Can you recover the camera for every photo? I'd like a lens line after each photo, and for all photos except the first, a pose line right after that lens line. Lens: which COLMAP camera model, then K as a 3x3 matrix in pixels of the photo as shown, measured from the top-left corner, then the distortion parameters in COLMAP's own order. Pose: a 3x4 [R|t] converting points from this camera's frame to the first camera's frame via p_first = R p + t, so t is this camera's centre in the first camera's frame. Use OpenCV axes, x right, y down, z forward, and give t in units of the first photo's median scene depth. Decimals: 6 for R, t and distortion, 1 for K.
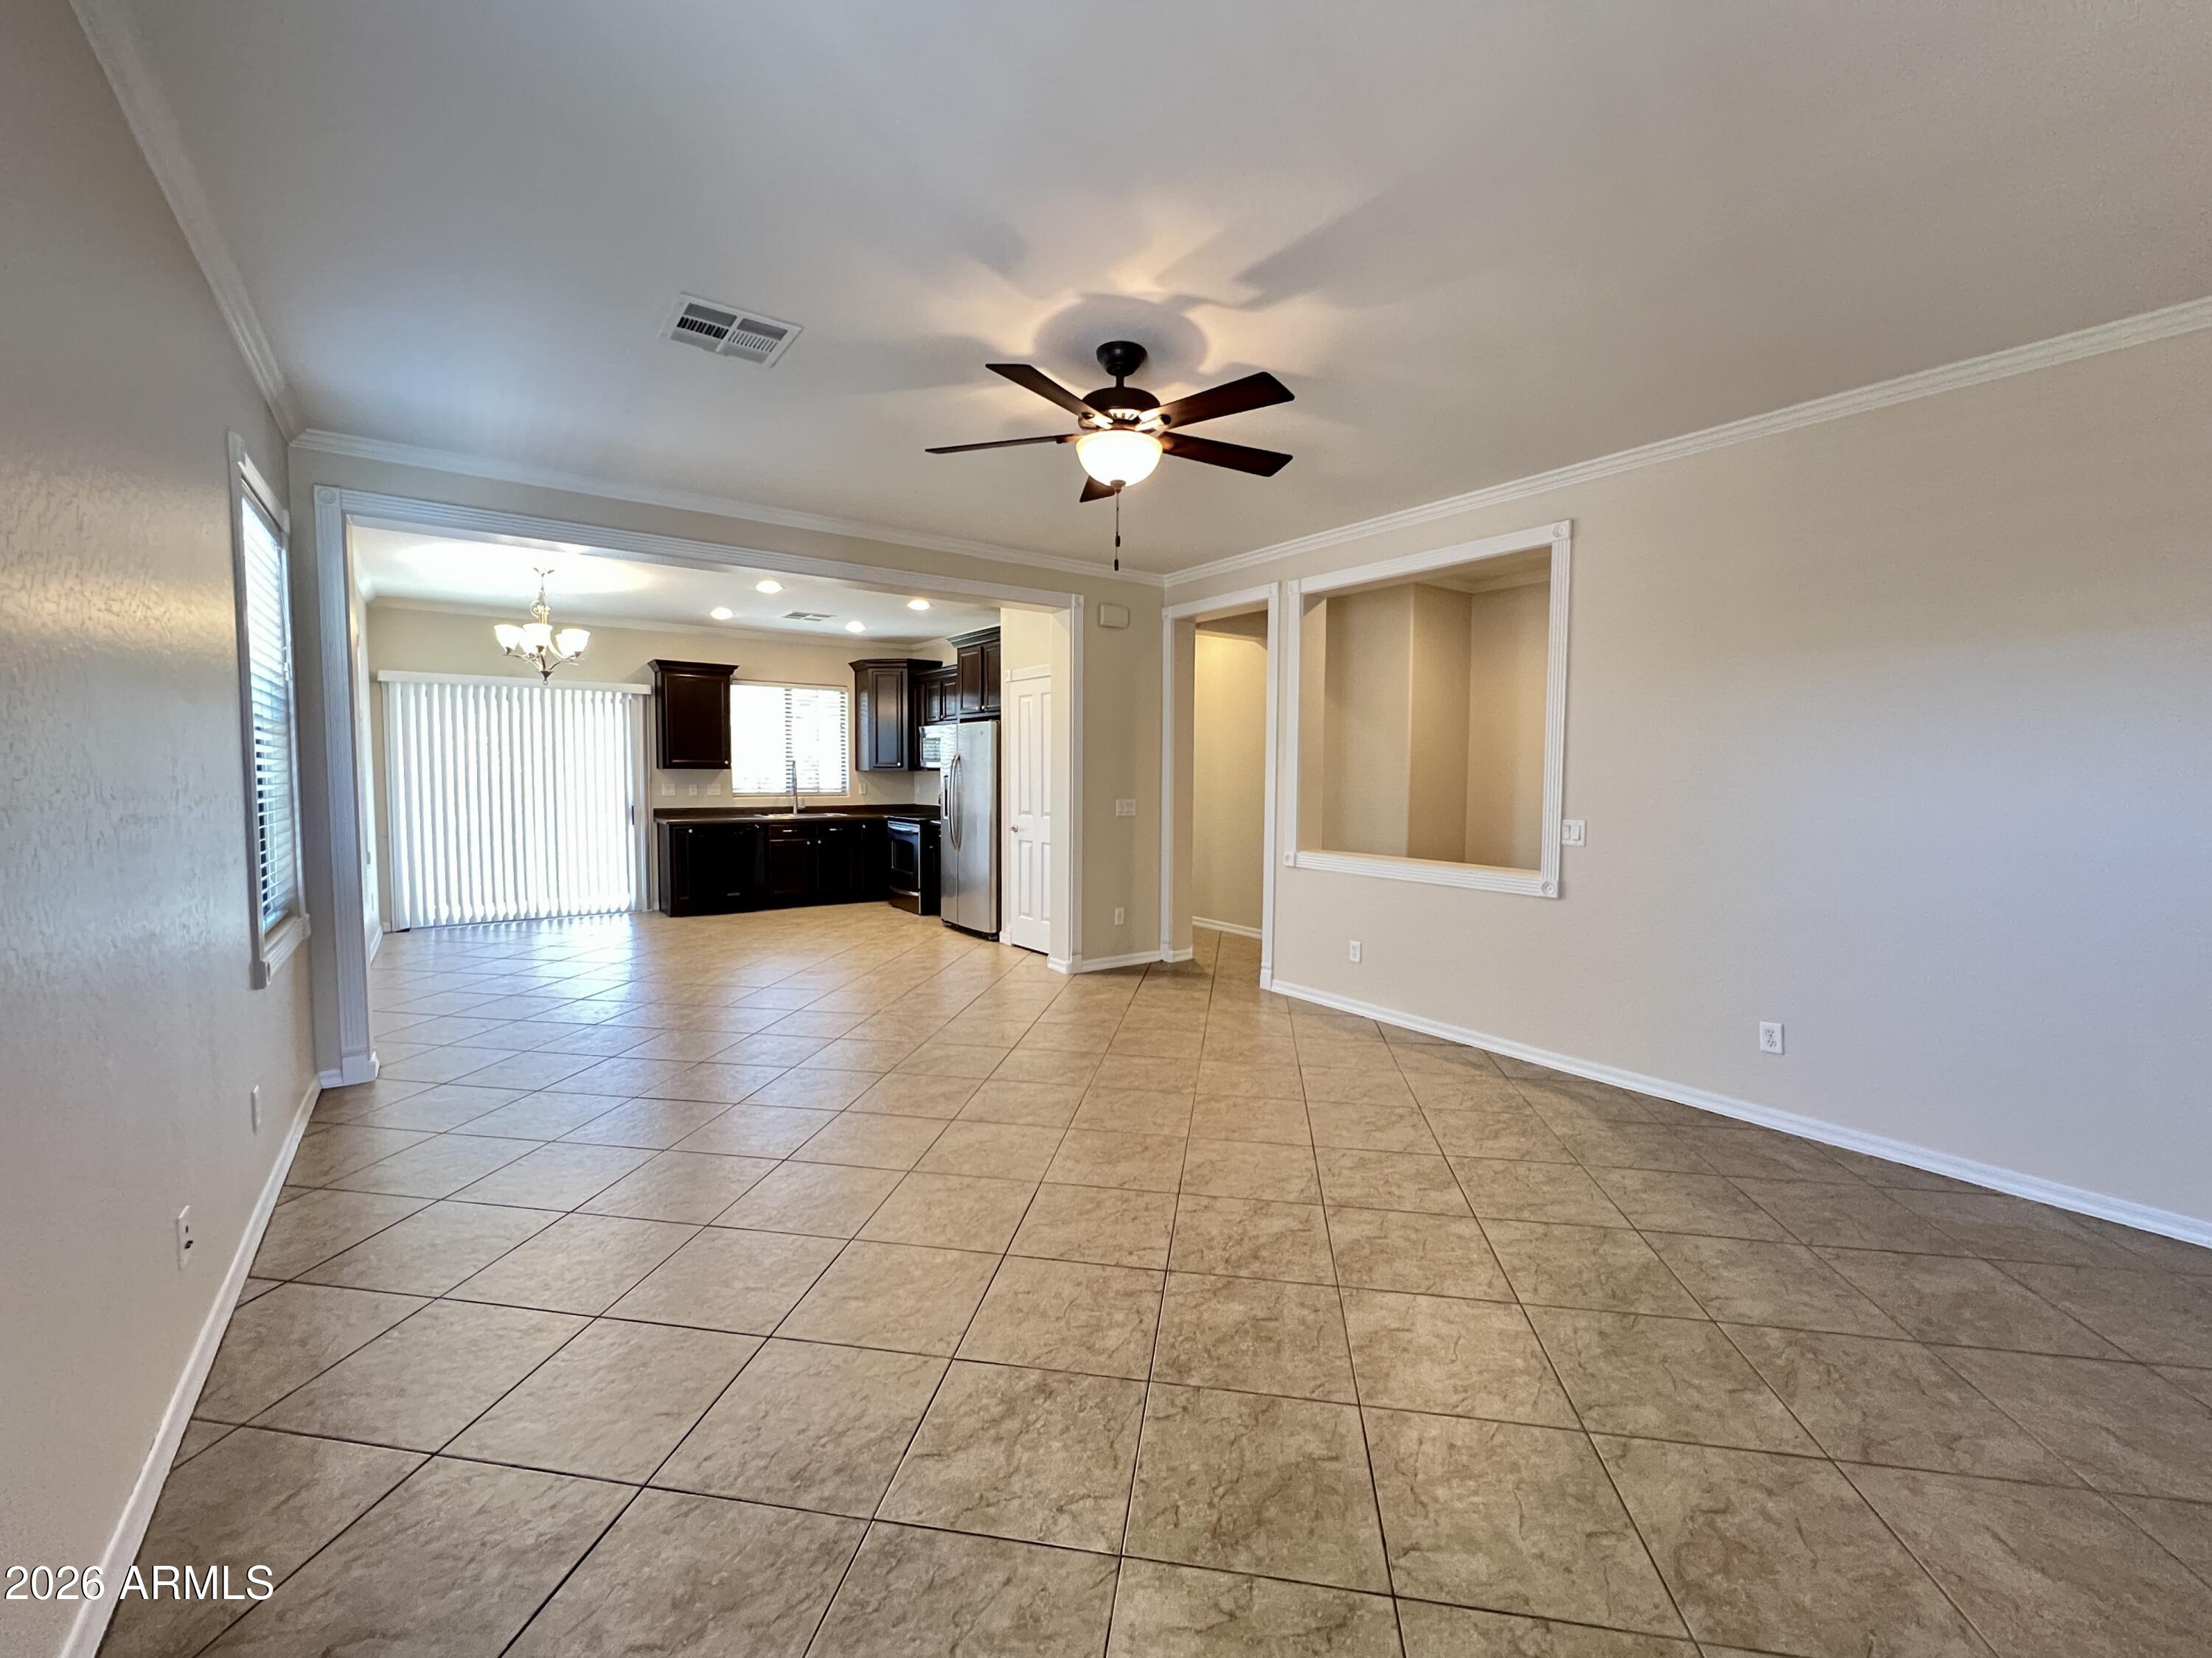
lens RADIAL K [[897.6, 0, 1101.8], [0, 897.6, 819.9], [0, 0, 1]] dist [-0.003258, -0.000163]
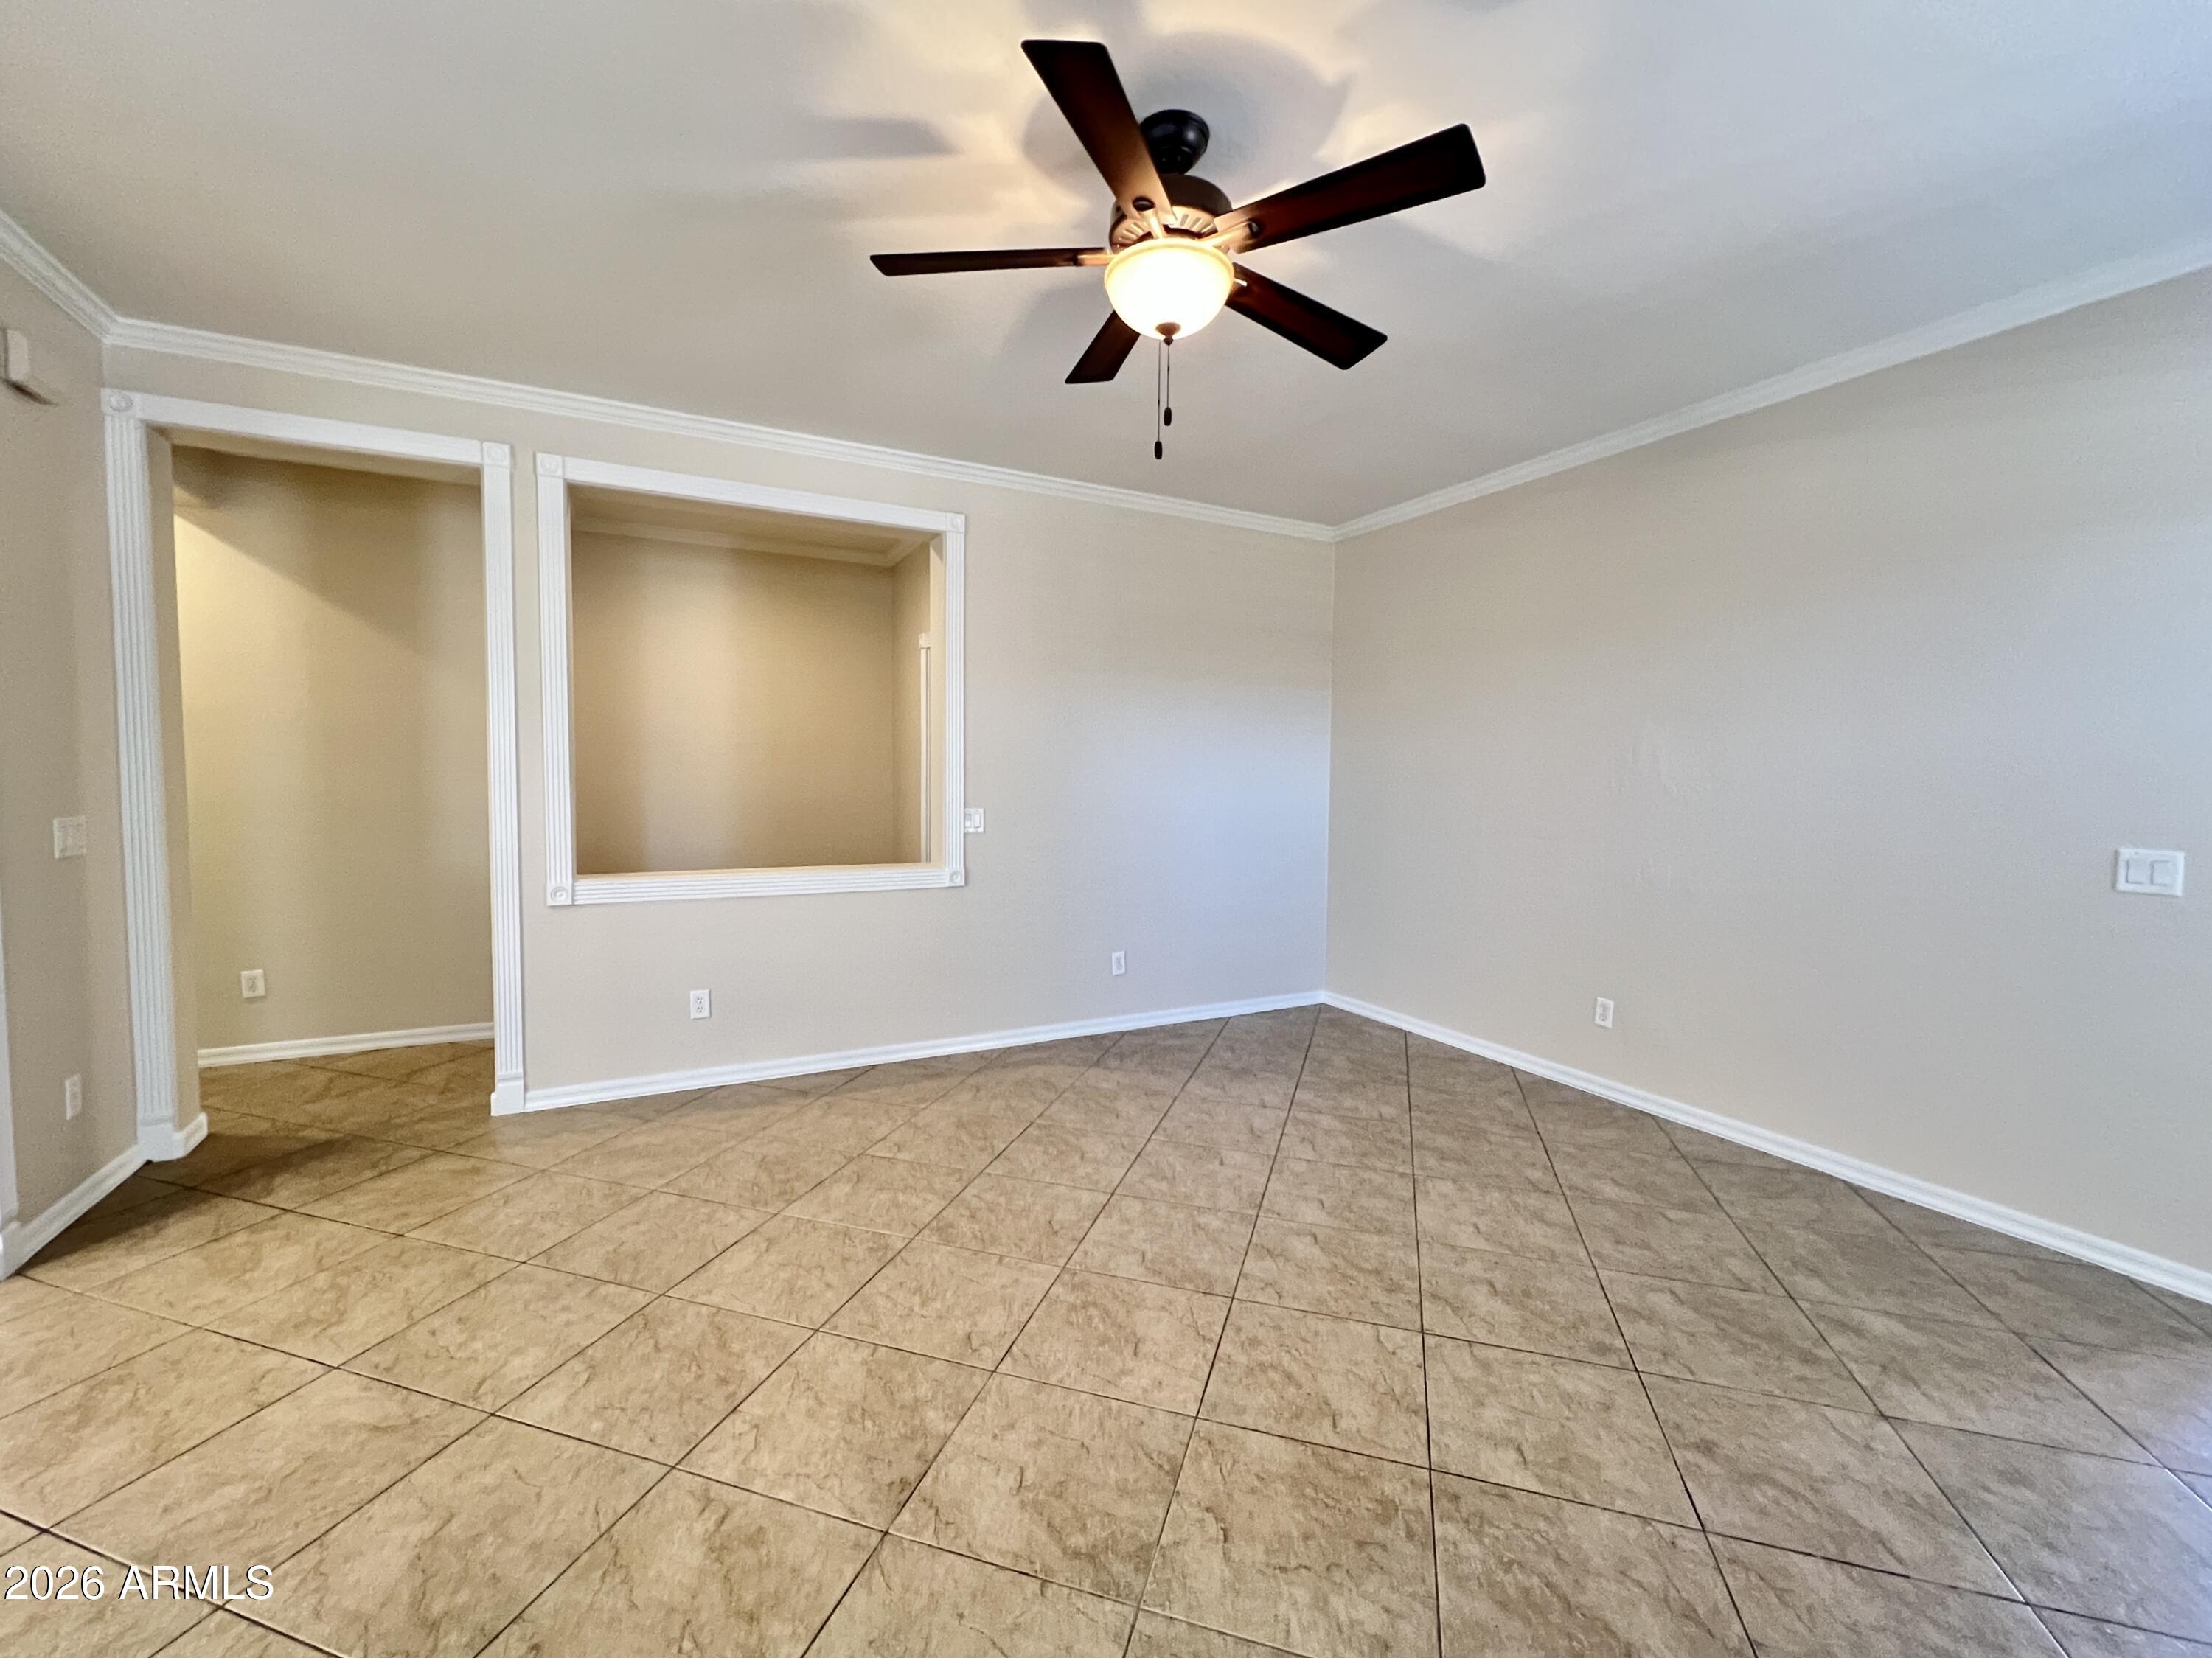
lens RADIAL K [[897.6, 0, 1119.7], [0, 897.6, 833.5], [0, 0, 1]] dist [-0.003258, -0.000163]
pose [[0.152051, -0.076109, 0.985438, -0.478484], [0.043352, 0.996585, 0.070281, -0.037448], [-0.987421, 0.032034, 0.154831, 0.678419]]
